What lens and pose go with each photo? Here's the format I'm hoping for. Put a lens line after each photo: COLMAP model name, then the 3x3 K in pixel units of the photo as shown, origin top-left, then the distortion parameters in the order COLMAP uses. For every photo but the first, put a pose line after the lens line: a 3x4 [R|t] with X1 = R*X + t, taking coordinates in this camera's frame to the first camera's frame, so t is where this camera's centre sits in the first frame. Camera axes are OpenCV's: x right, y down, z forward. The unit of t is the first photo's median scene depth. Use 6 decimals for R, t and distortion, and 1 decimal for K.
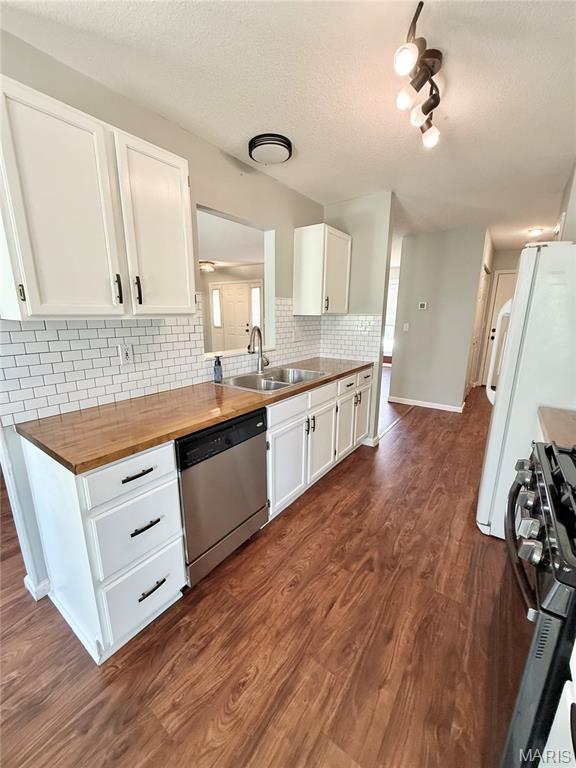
lens RADIAL K [[306.4, 0, 288.0], [0, 306.4, 384.0], [0, 0, 1]] dist [-0.001401, -0.000154]
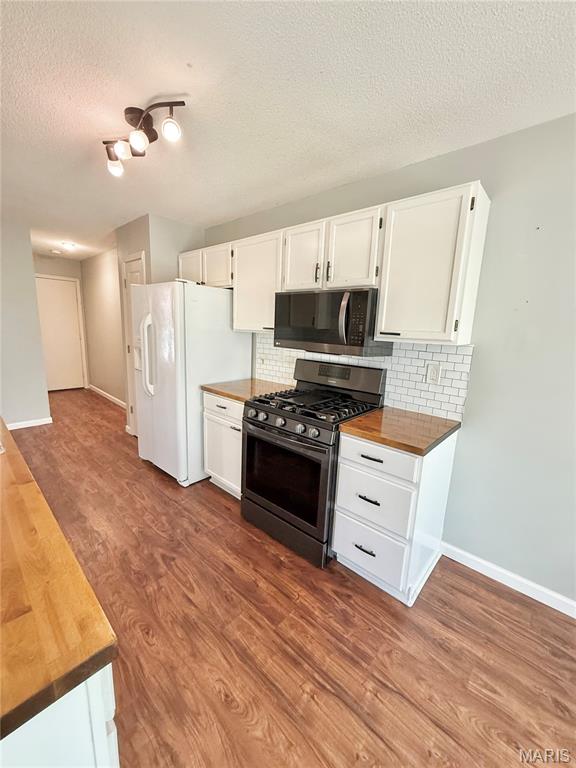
lens RADIAL K [[306.4, 0, 288.0], [0, 306.4, 384.0], [0, 0, 1]] dist [-0.001401, -0.000154]
pose [[0.118336, -0.188483, 0.974921, -0.644090], [0.187270, 0.968437, 0.164498, -0.107519], [-0.975155, 0.163107, 0.149898, 0.336525]]
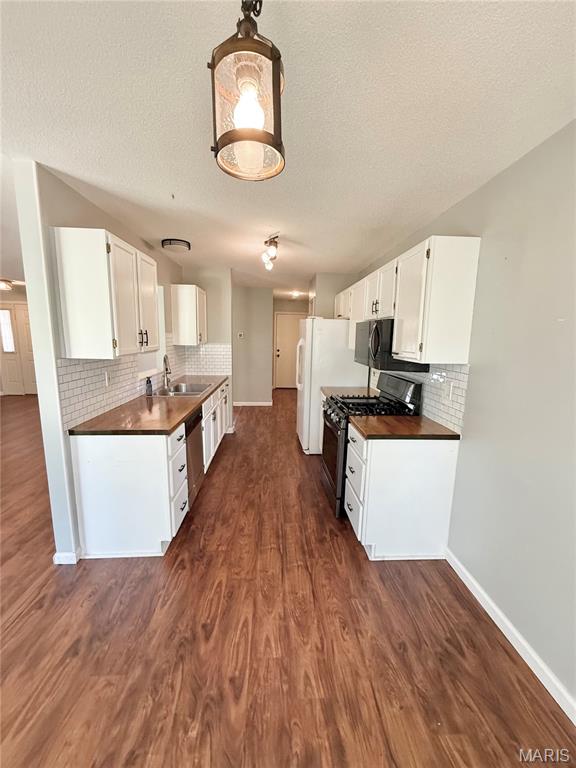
lens RADIAL K [[306.4, 0, 288.0], [0, 306.4, 384.0], [0, 0, 1]] dist [-0.001401, -0.000154]
pose [[0.781654, -0.090457, 0.617118, -0.770289], [0.127976, 0.991636, -0.016743, 0.060387], [-0.610442, 0.092063, 0.786693, -0.639517]]
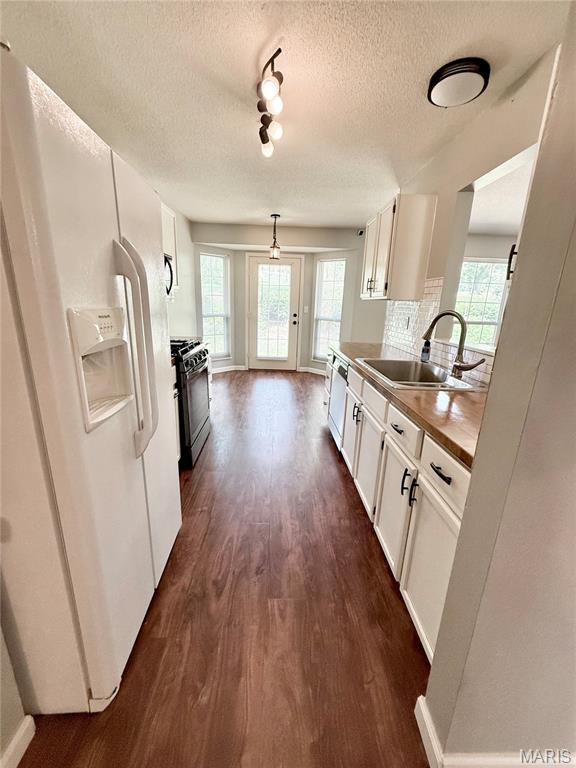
lens RADIAL K [[306.1, 0, 287.7], [0, 306.1, 383.9], [0, 0, 1]] dist [0.000091, 0.000117]
pose [[-0.791714, 0.129189, -0.597075, 1.021985], [-0.170990, 0.891452, 0.419614, -0.392748], [0.586473, 0.434308, -0.683686, 1.934485]]
